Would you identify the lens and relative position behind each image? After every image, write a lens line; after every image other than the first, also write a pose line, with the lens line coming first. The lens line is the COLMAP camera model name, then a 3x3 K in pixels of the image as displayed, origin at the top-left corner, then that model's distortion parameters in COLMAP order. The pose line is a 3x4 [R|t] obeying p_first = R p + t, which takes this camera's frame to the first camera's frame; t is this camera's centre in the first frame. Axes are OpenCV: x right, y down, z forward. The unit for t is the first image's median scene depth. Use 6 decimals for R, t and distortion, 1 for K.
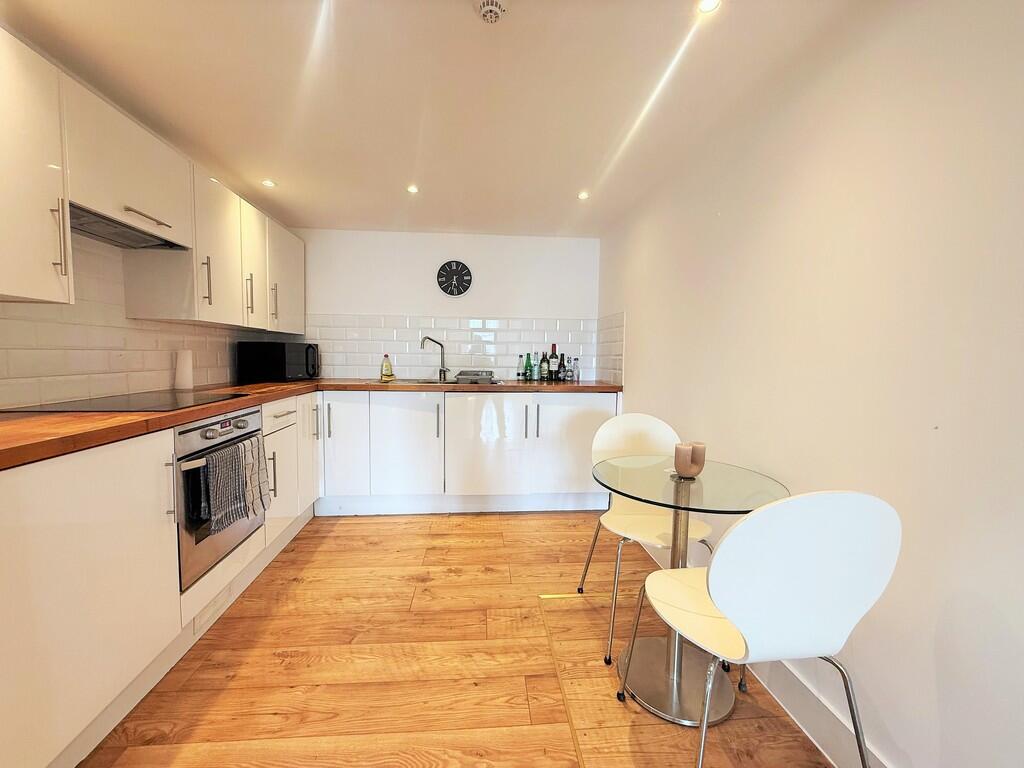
lens RADIAL K [[406.8, 0, 509.8], [0, 406.8, 378.9], [0, 0, 1]] dist [-0.000872, 0.000360]
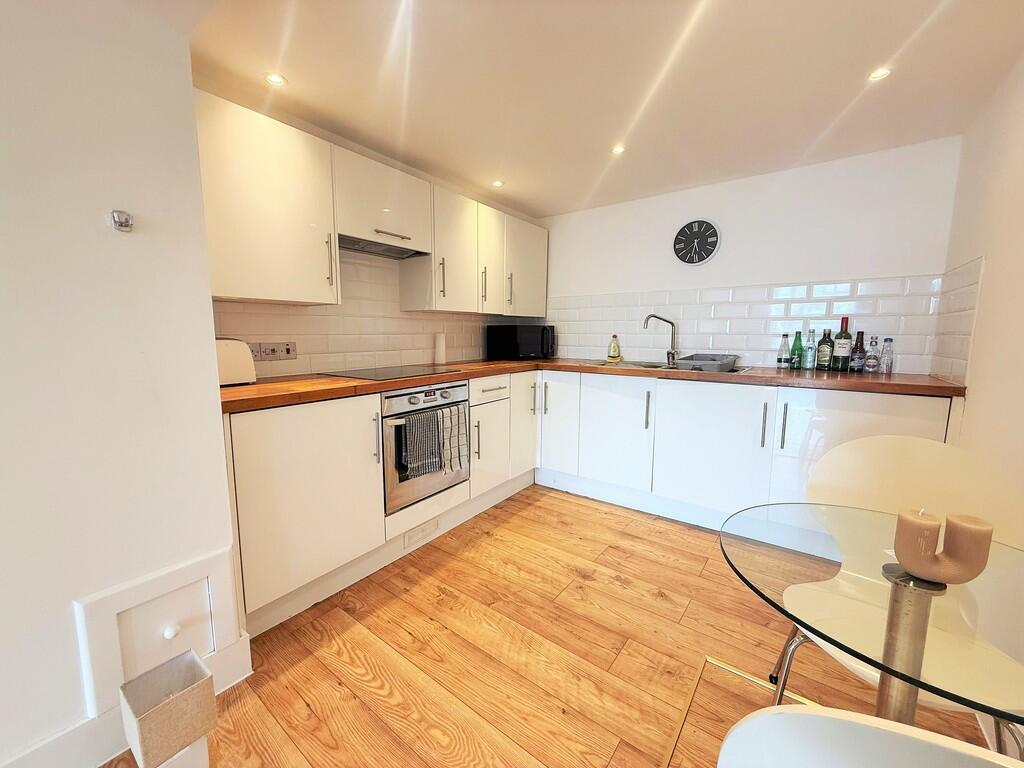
lens RADIAL K [[406.8, 0, 502.4], [0, 406.8, 380.9], [0, 0, 1]] dist [-0.000872, 0.000360]
pose [[0.743228, 0.067484, -0.665626, 0.247090], [-0.030267, 0.997273, 0.067311, -0.015127], [0.668353, -0.029881, 0.743244, 0.189736]]
